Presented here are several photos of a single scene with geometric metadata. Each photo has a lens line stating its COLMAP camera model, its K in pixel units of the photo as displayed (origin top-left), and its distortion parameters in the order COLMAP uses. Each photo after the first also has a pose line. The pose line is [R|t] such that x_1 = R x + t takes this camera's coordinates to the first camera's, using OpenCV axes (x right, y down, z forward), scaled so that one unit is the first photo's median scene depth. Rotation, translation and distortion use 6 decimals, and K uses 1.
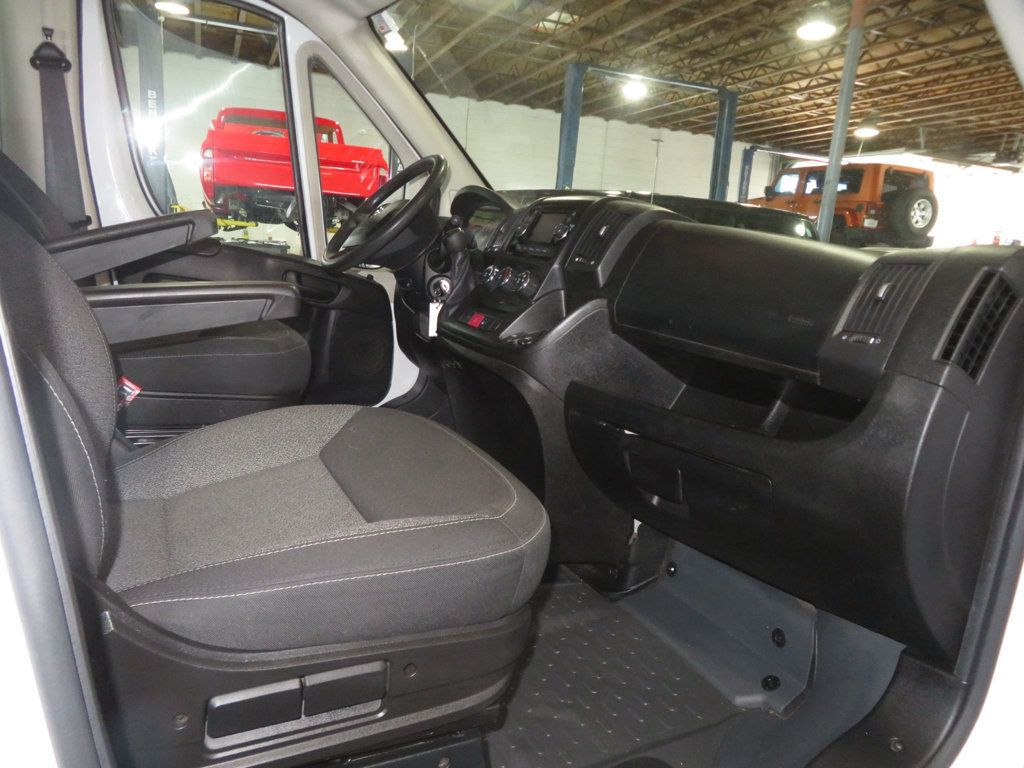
lens RADIAL K [[733.2, 0, 507.7], [0, 733.2, 381.3], [0, 0, 1]] dist [-0.010258, 0.017790]
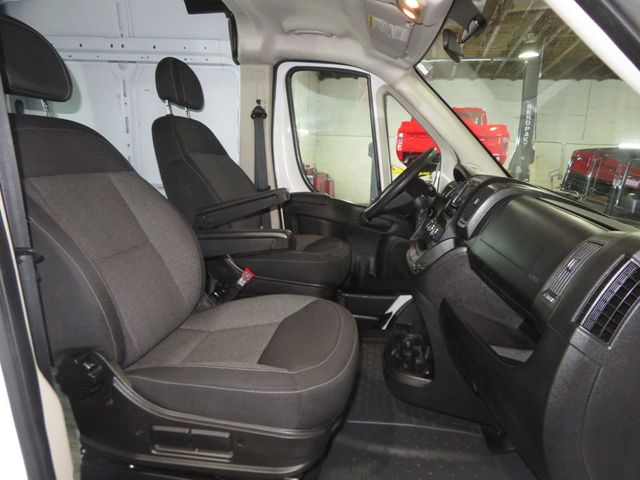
lens RADIAL K [[458.3, 0, 321.6], [0, 458.3, 238.4], [0, 0, 1]] dist [-0.010258, 0.017790]
pose [[0.828246, 0.050560, -0.558079, 0.284780], [-0.085714, 0.995632, -0.037008, -0.047282], [0.553771, 0.078487, 0.828962, 0.031141]]
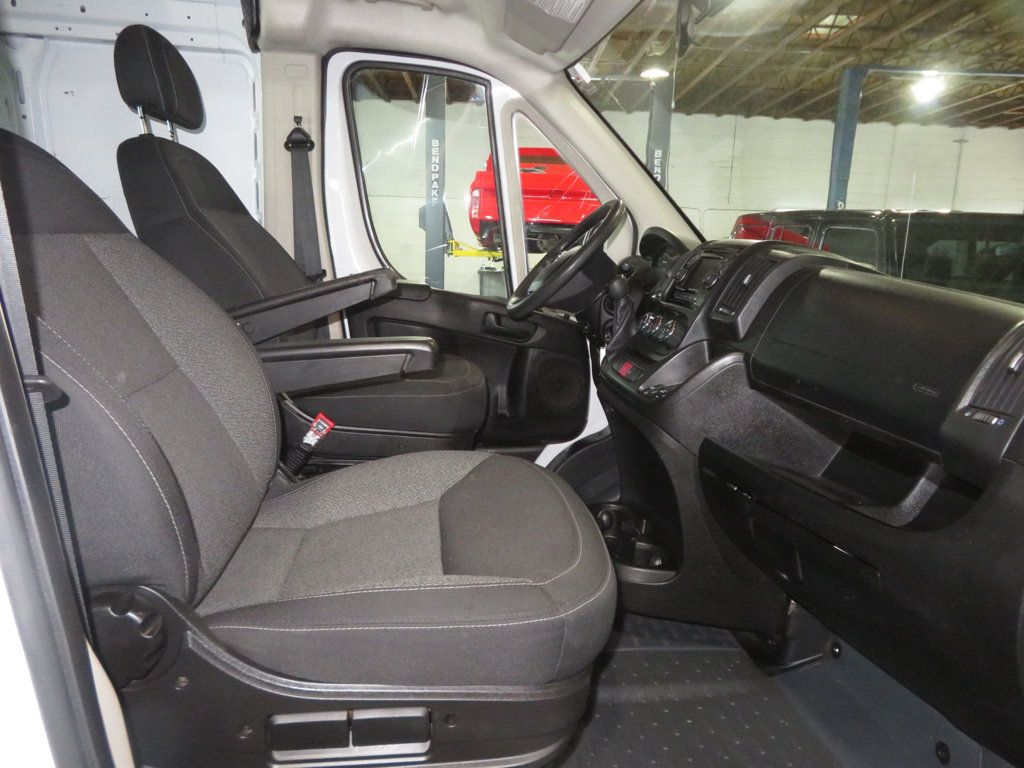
lens RADIAL K [[733.2, 0, 509.6], [0, 733.2, 383.7], [0, 0, 1]] dist [-0.010258, 0.017790]
pose [[0.937152, 0.021844, -0.348238, 0.124430], [-0.031404, 0.999268, -0.021830, -0.029003], [0.347506, 0.031394, 0.937152, 0.010706]]
